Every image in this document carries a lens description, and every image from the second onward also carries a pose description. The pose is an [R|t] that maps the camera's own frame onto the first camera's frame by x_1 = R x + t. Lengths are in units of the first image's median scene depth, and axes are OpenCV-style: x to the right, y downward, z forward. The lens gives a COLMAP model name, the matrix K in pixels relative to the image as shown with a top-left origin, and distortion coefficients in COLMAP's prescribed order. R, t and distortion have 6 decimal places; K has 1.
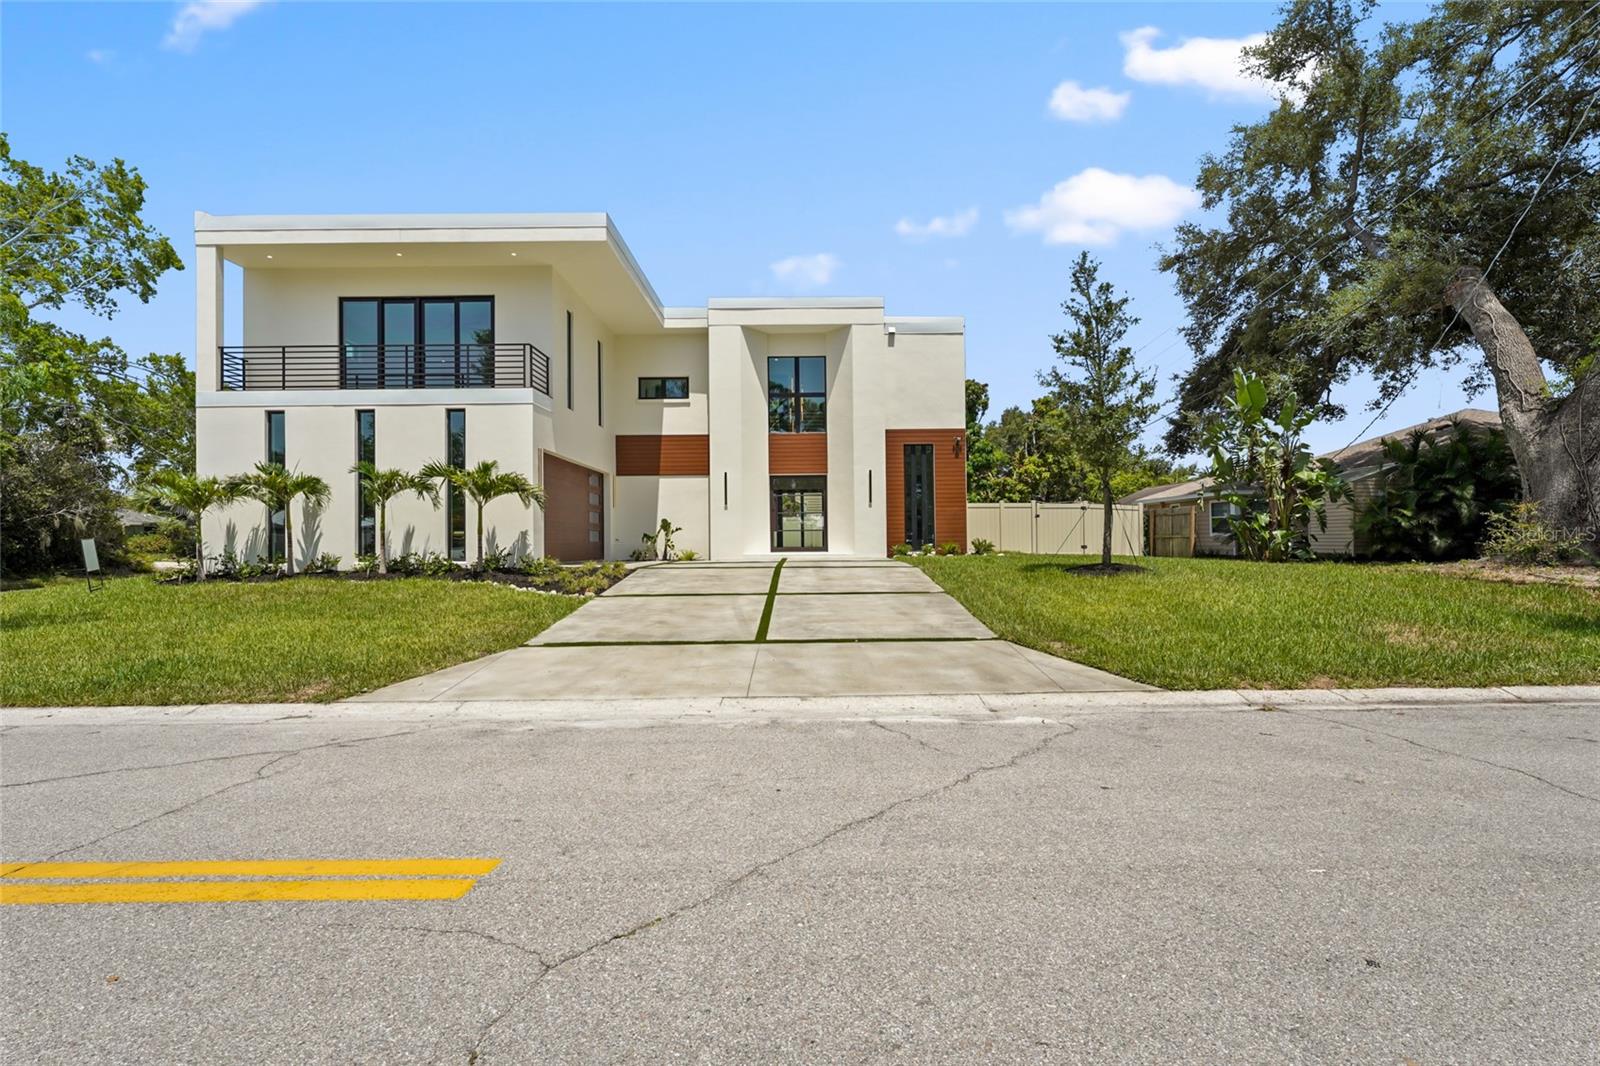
lens RADIAL K [[718.2, 0, 804.3], [0, 718.2, 533.0], [0, 0, 1]] dist [-0.002379, -0.000327]
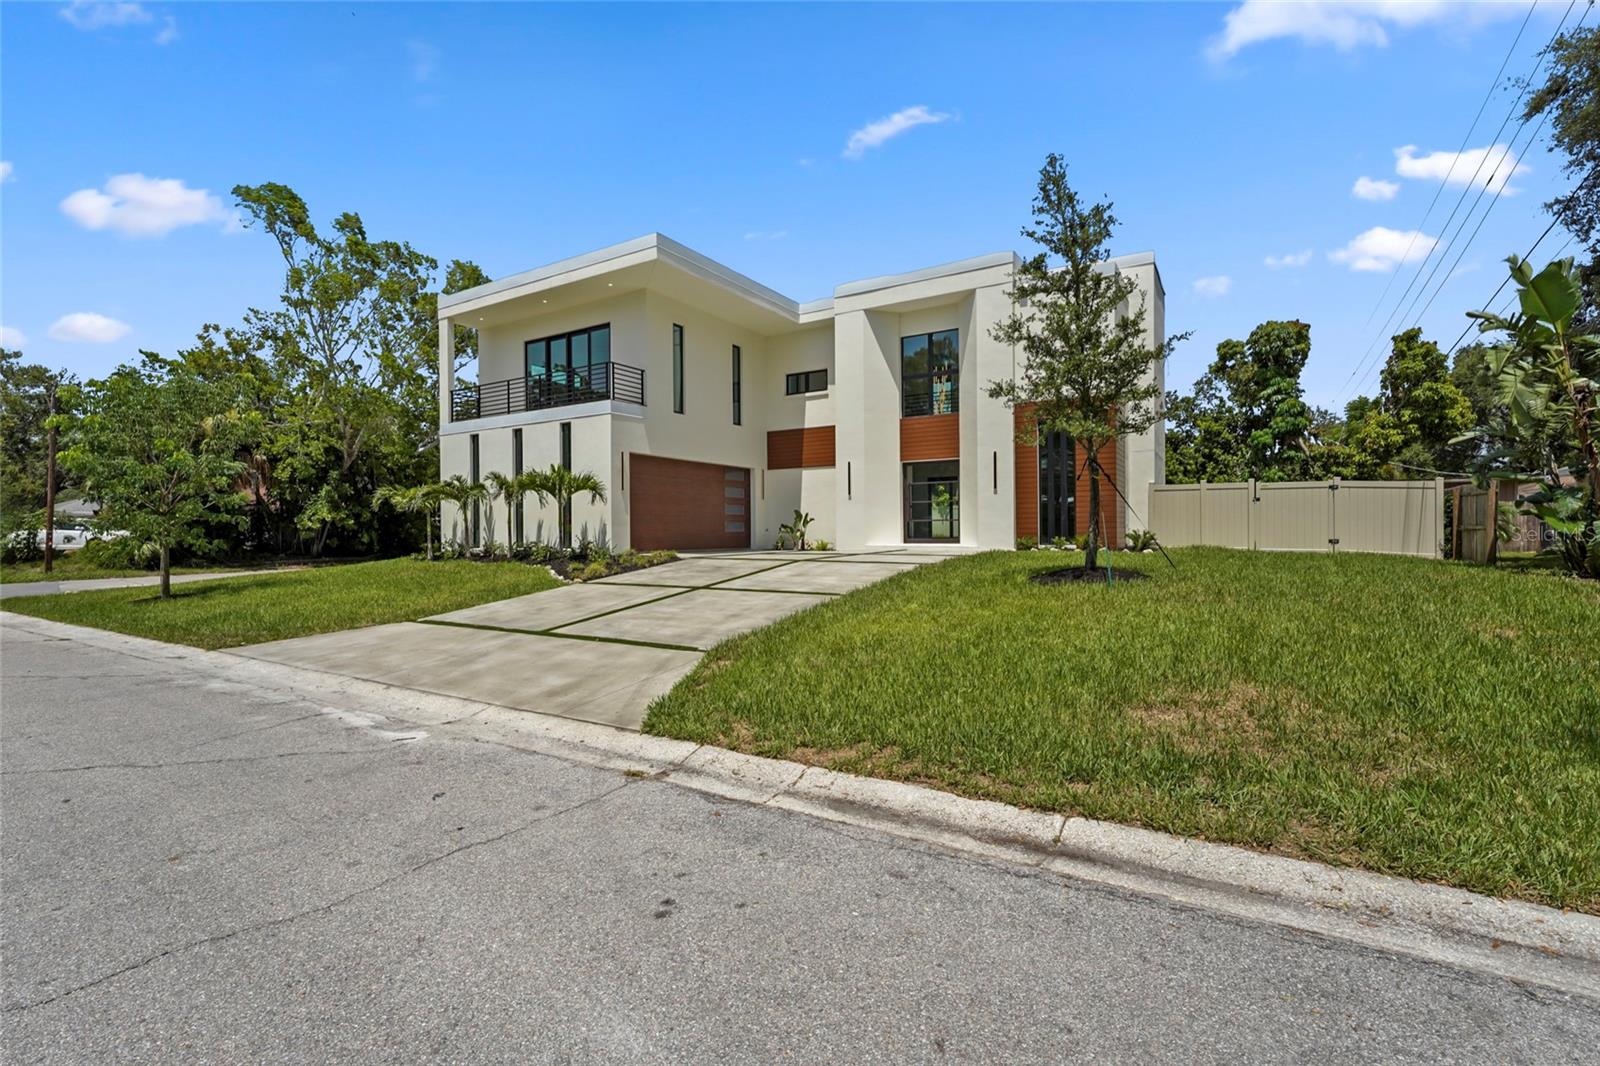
lens RADIAL K [[709.0, 0, 804.2], [0, 709.0, 533.9], [0, 0, 1]] dist [-0.002973, -0.000166]
pose [[0.851385, 0.006357, -0.524503, 0.345125], [0.005339, 0.999770, 0.020784, -0.006255], [0.524515, -0.020496, 0.851155, 0.134770]]
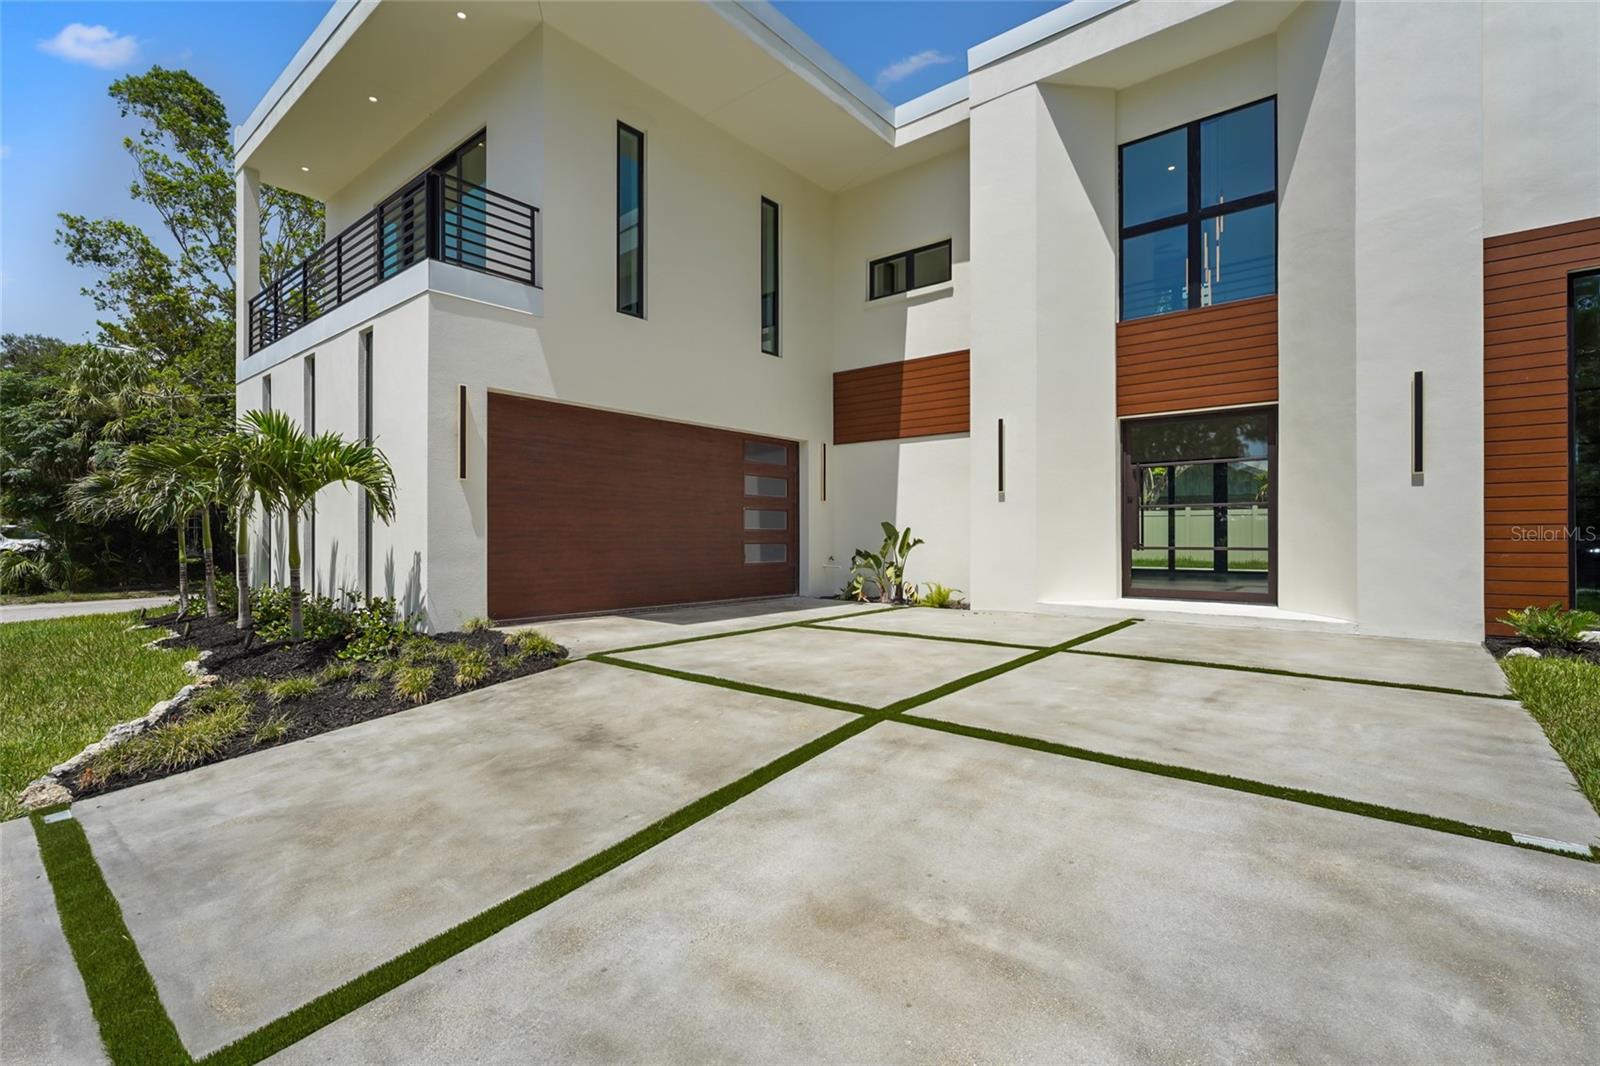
lens RADIAL K [[718.2, 0, 804.3], [0, 718.2, 533.0], [0, 0, 1]] dist [-0.002379, -0.000327]
pose [[0.768607, 0.009092, -0.639656, 0.085176], [0.001202, 0.999877, 0.015657, -0.019665], [0.639720, -0.012803, 0.768501, 0.562883]]
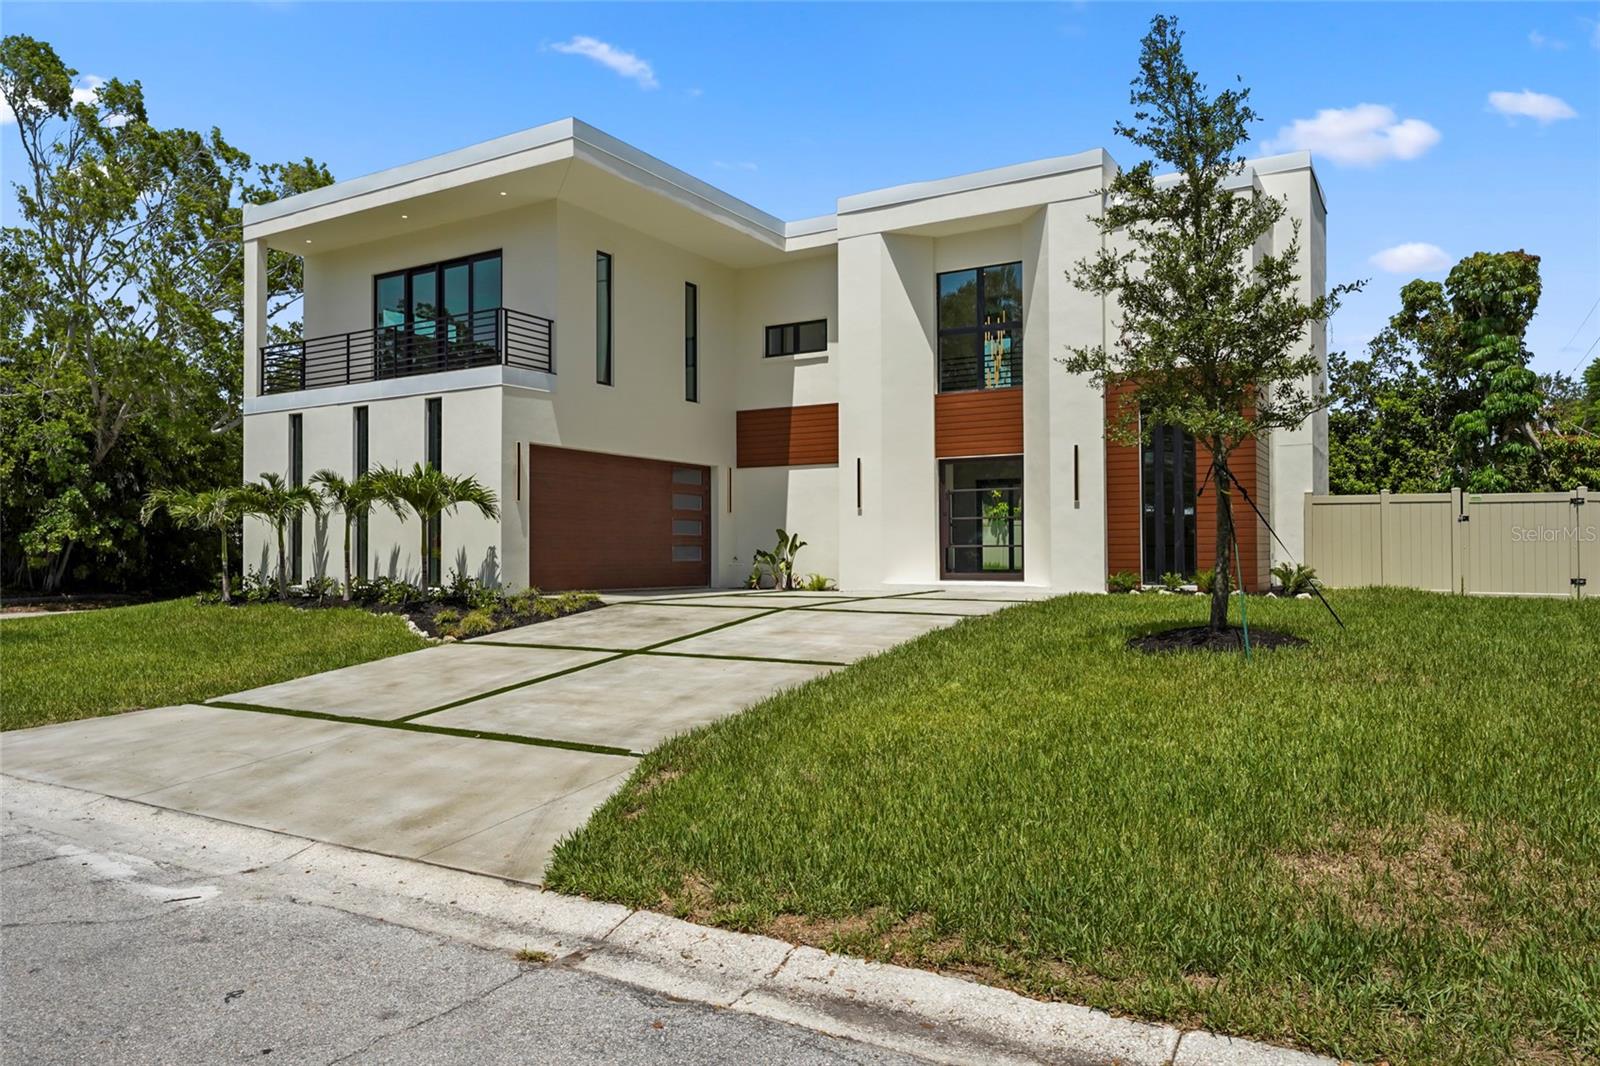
lens RADIAL K [[1062.9, 0, 805.6], [0, 1062.9, 535.7], [0, 0, 1]] dist [-0.001505, -0.000127]
pose [[0.858243, -0.000091, -0.513243, 0.345471], [0.000677, 0.999999, 0.000956, -0.014129], [0.513242, -0.001168, 0.858243, 0.134435]]
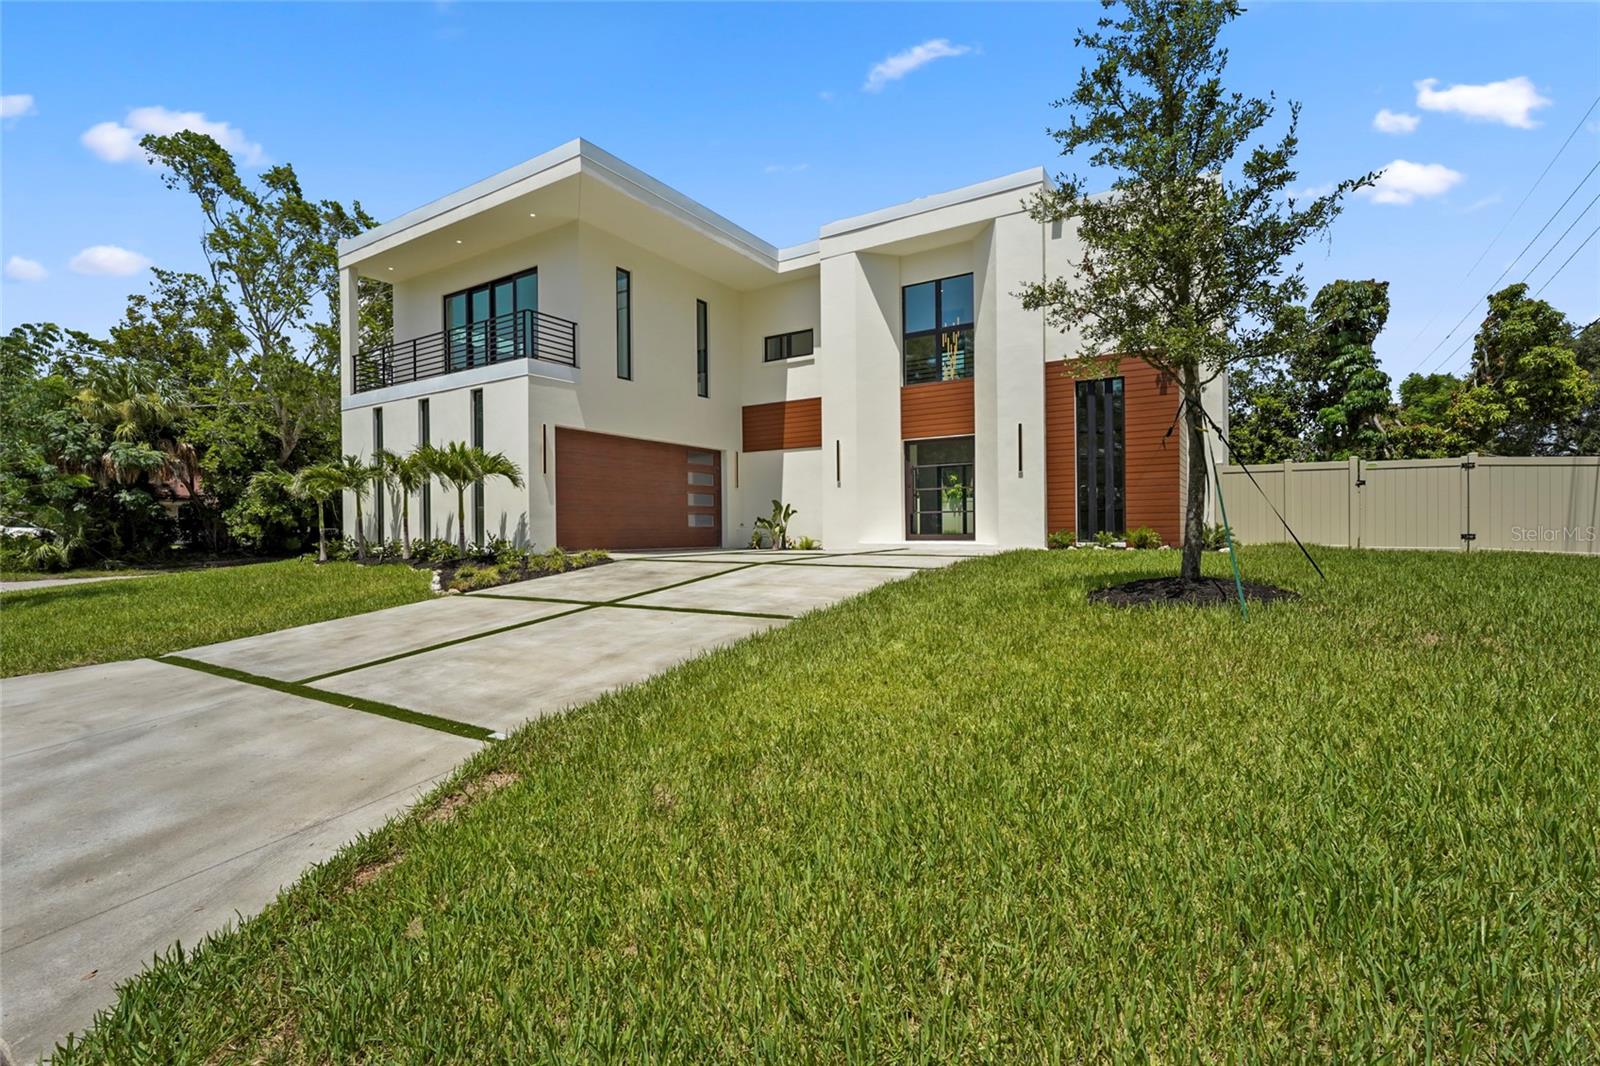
lens RADIAL K [[718.2, 0, 804.3], [0, 718.2, 533.0], [0, 0, 1]] dist [-0.002379, -0.000327]
pose [[0.842855, 0.005822, -0.538110, 0.286315], [0.007254, 0.999728, 0.022179, 0.000709], [0.538093, -0.022597, 0.842583, 0.299390]]
